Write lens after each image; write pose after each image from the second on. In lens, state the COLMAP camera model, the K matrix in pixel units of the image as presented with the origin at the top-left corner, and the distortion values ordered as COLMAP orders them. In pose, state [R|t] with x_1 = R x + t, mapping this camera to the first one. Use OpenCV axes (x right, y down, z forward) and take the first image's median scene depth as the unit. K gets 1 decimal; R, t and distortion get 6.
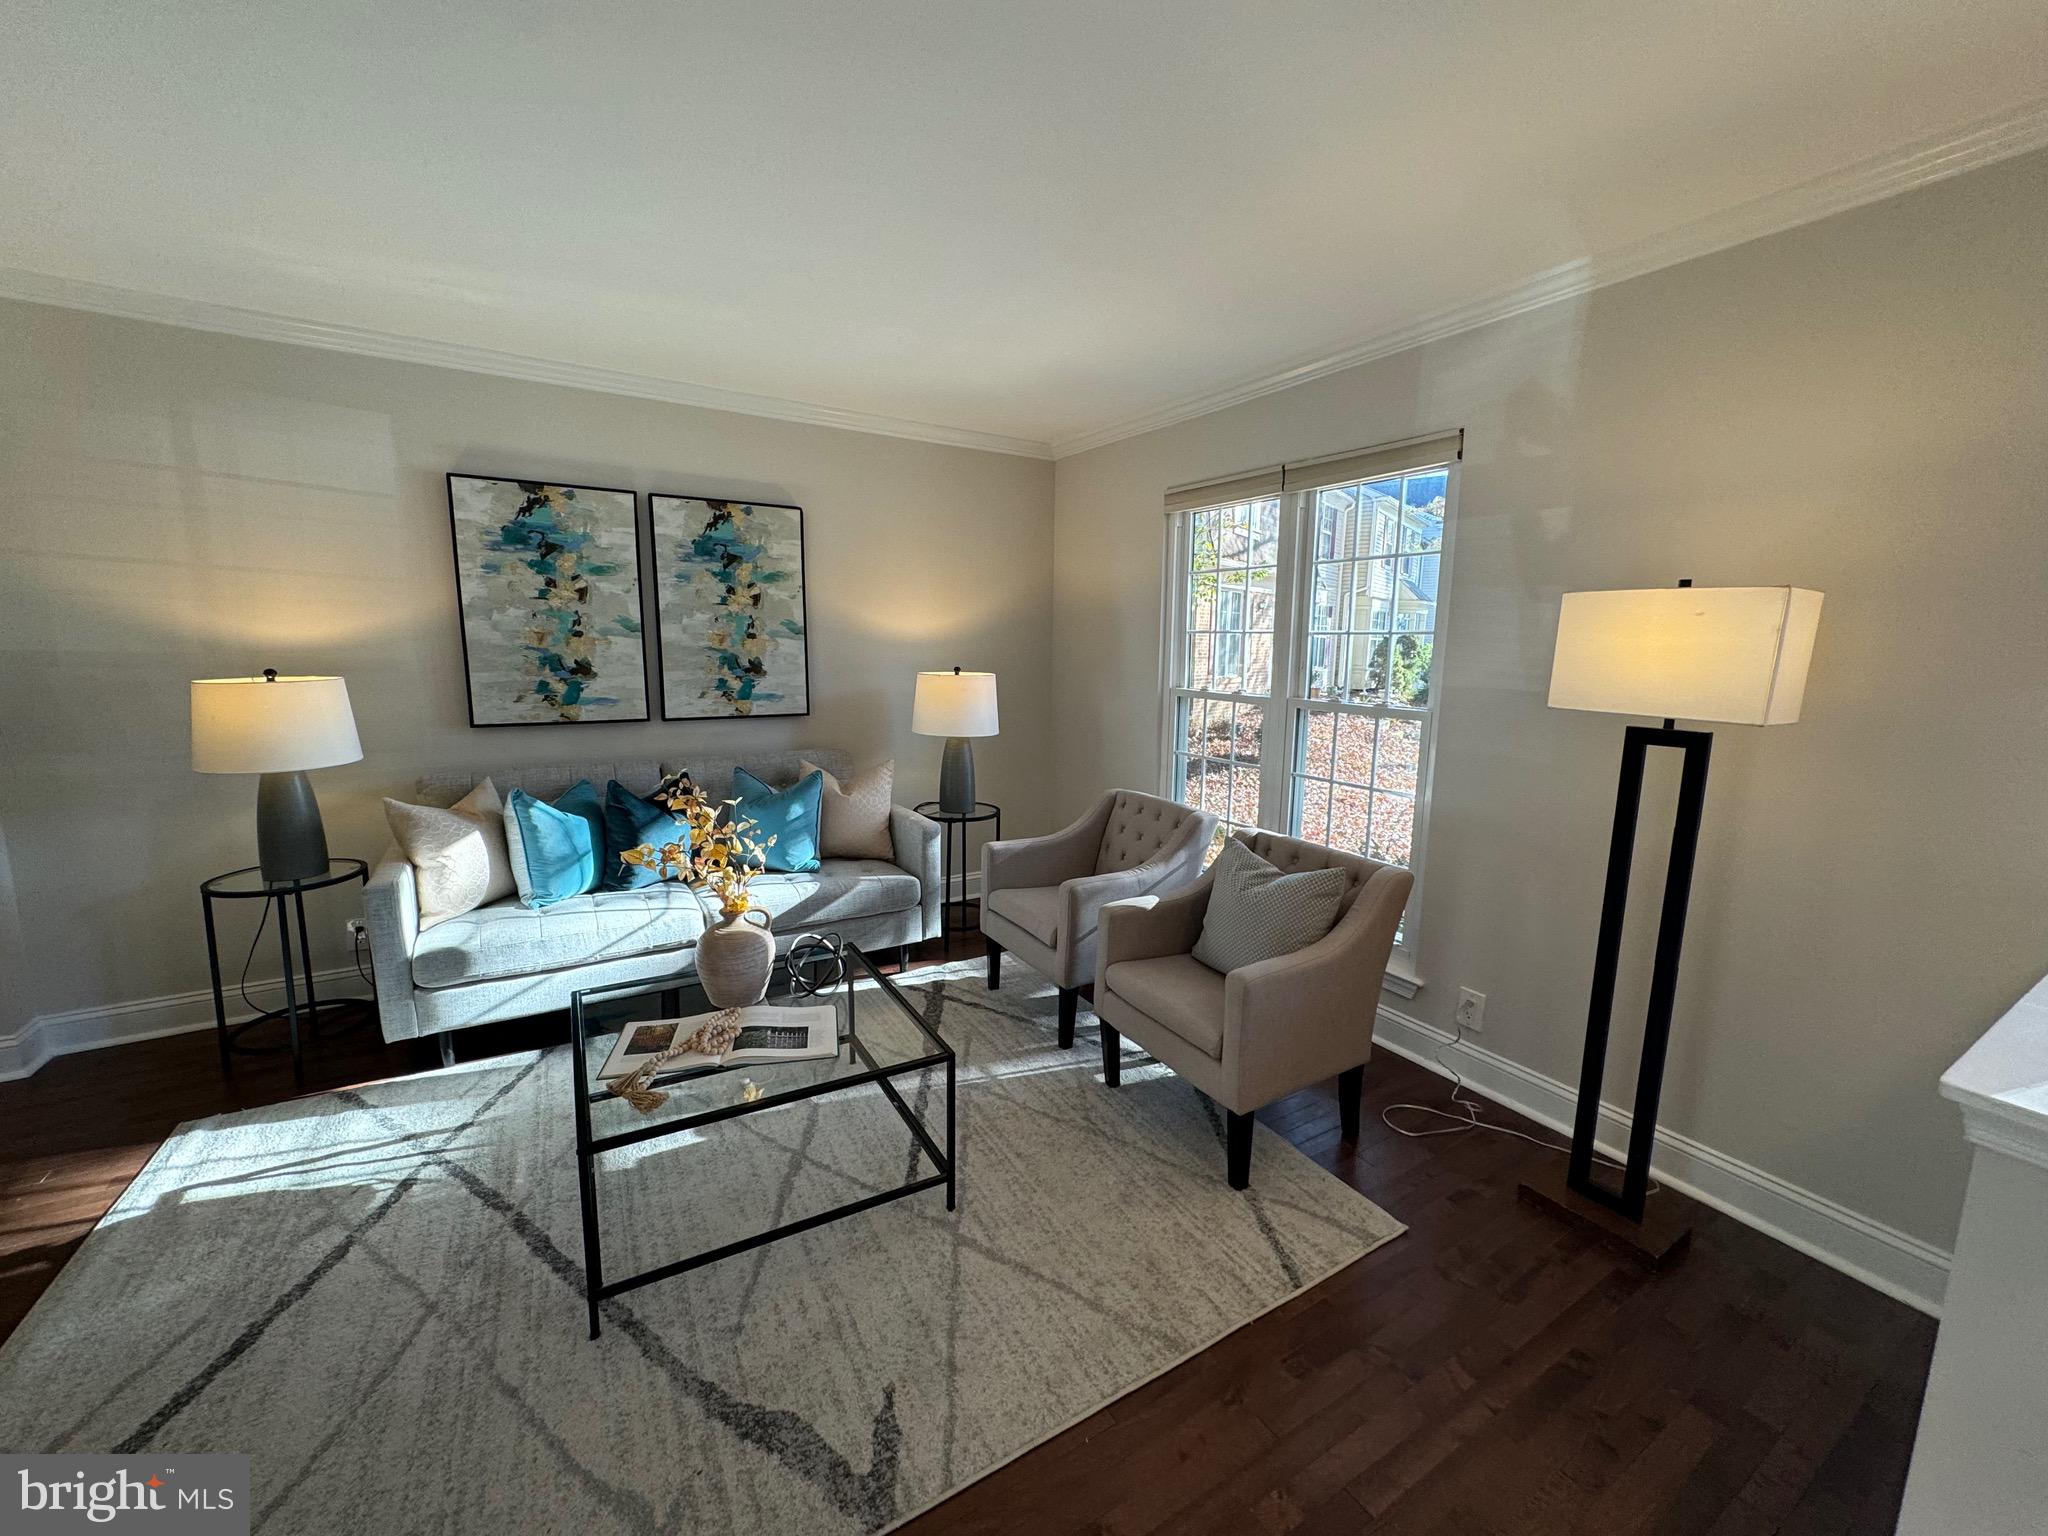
lens RADIAL K [[812.7, 0, 1024.7], [0, 812.7, 767.5], [0, 0, 1]] dist [-0.000476, 0.000522]
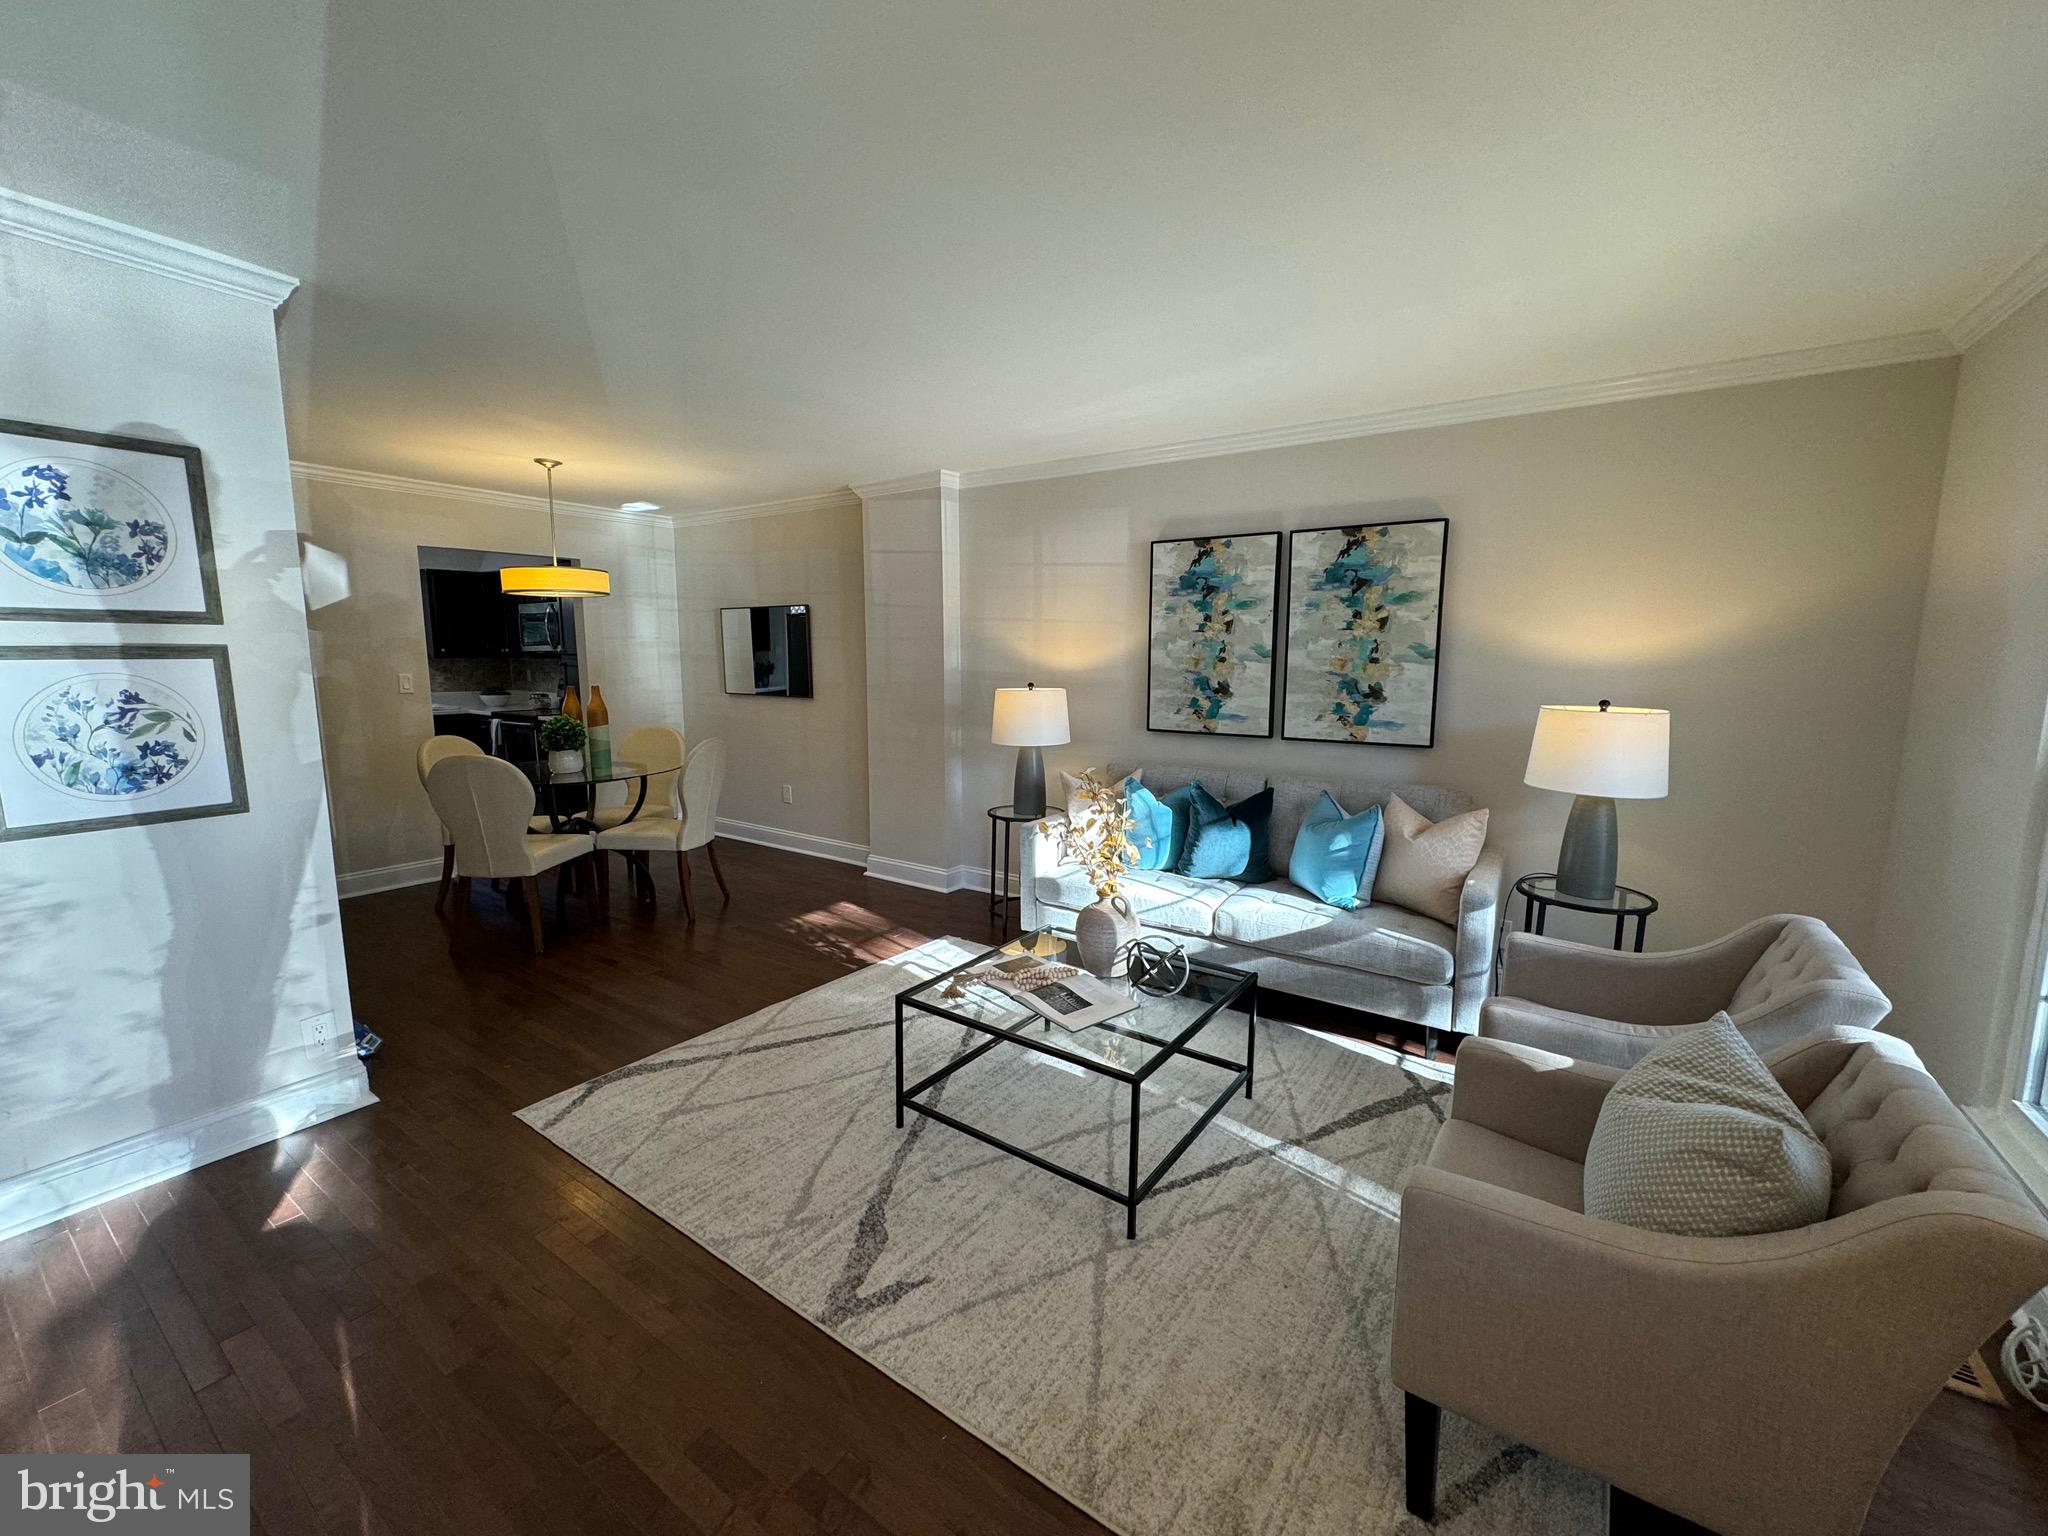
lens RADIAL K [[811.1, 0, 1024.5], [0, 811.1, 768.4], [0, 0, 1]] dist [-0.000515, 0.000375]
pose [[0.413502, 0.112900, -0.903476, 0.442519], [-0.142180, 0.988116, 0.058404, -0.037315], [0.899333, 0.104306, 0.424640, 0.265965]]
